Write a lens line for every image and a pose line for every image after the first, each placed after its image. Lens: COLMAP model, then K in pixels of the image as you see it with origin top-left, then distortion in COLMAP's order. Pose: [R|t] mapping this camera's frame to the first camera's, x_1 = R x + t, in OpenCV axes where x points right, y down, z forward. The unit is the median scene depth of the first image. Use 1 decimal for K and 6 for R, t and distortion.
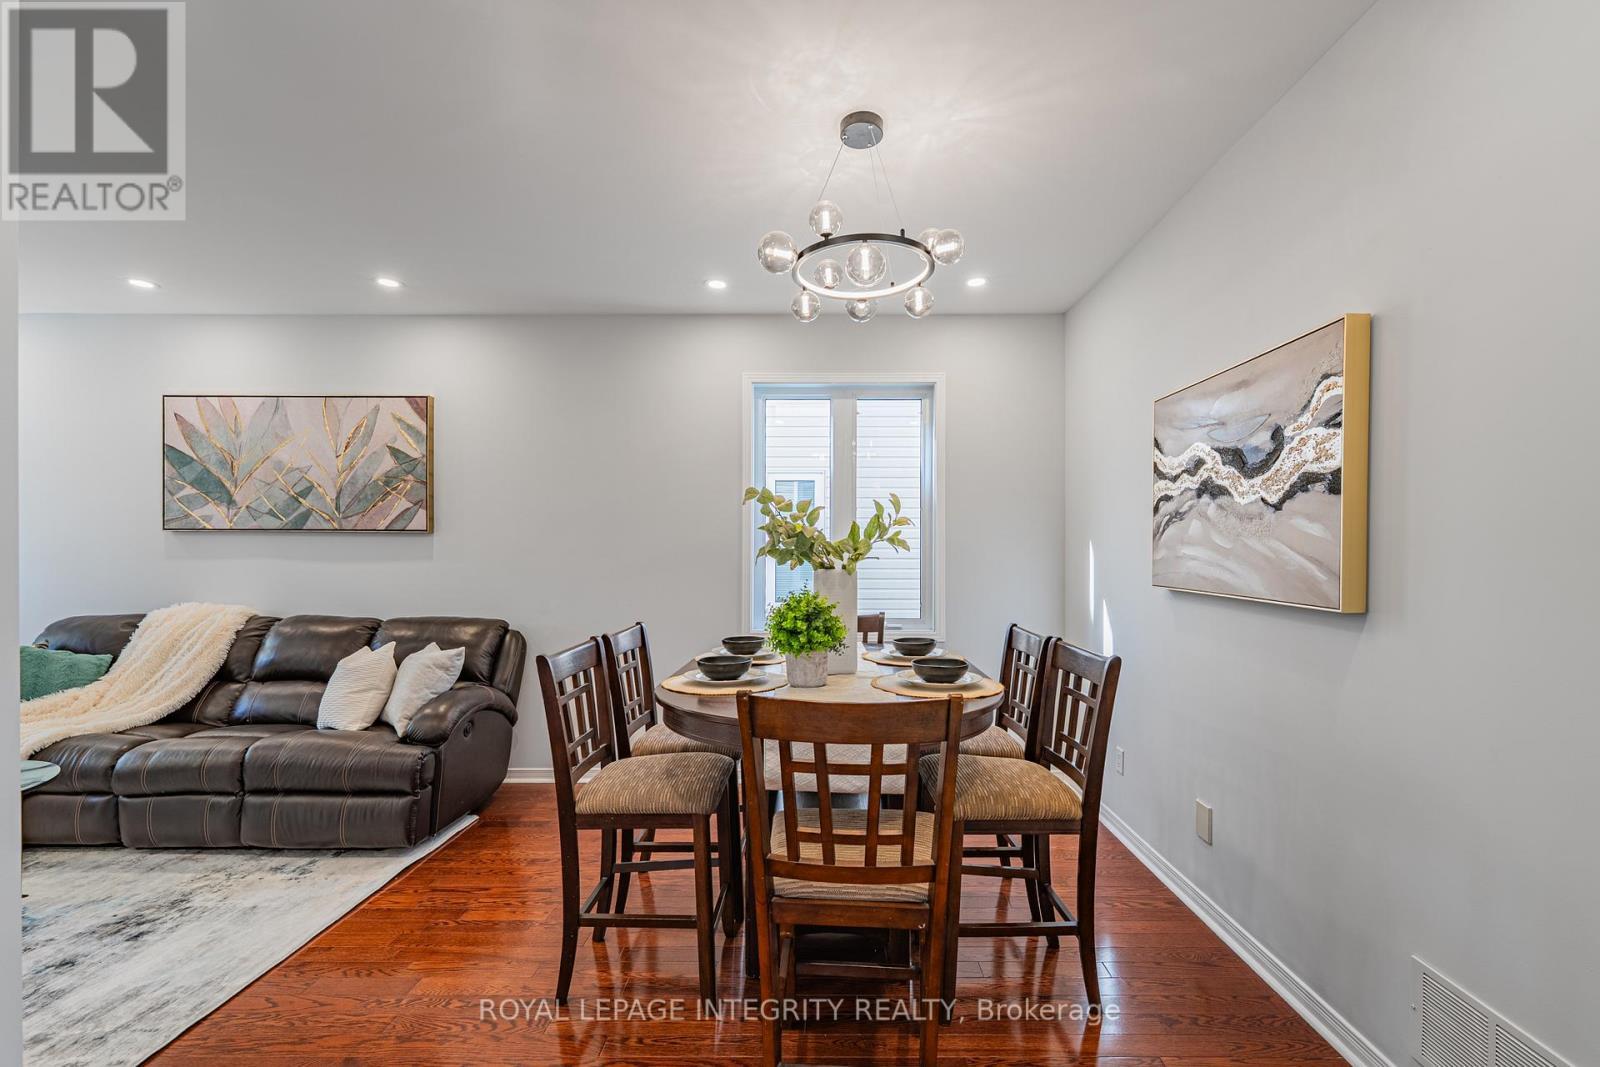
lens RADIAL K [[665.1, 0, 805.2], [0, 665.1, 559.0], [0, 0, 1]] dist [0.000381, -0.000091]
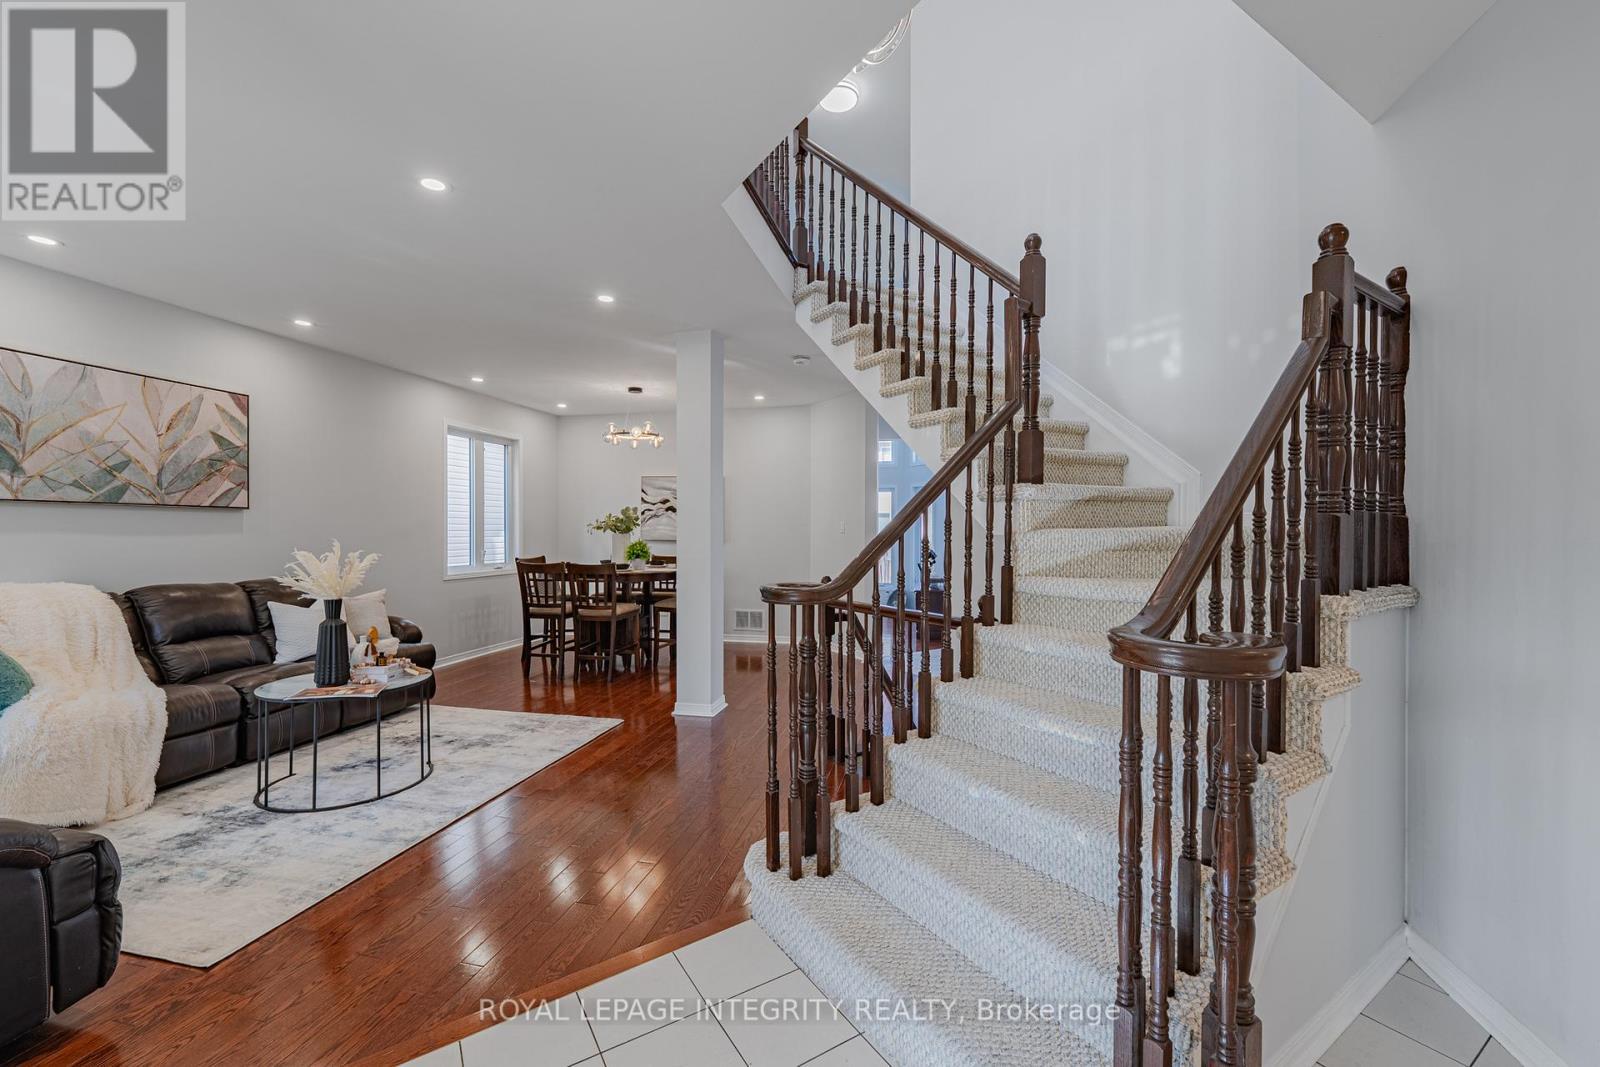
lens RADIAL K [[643.6, 0, 774.8], [0, 643.6, 530.3], [0, 0, 1]] dist [0.000084, -0.000133]
pose [[0.253214, -0.004869, 0.967398, -1.445749], [0.001277, 0.999988, 0.004698, -0.006754], [-0.967409, 0.000045, 0.253218, -0.206638]]
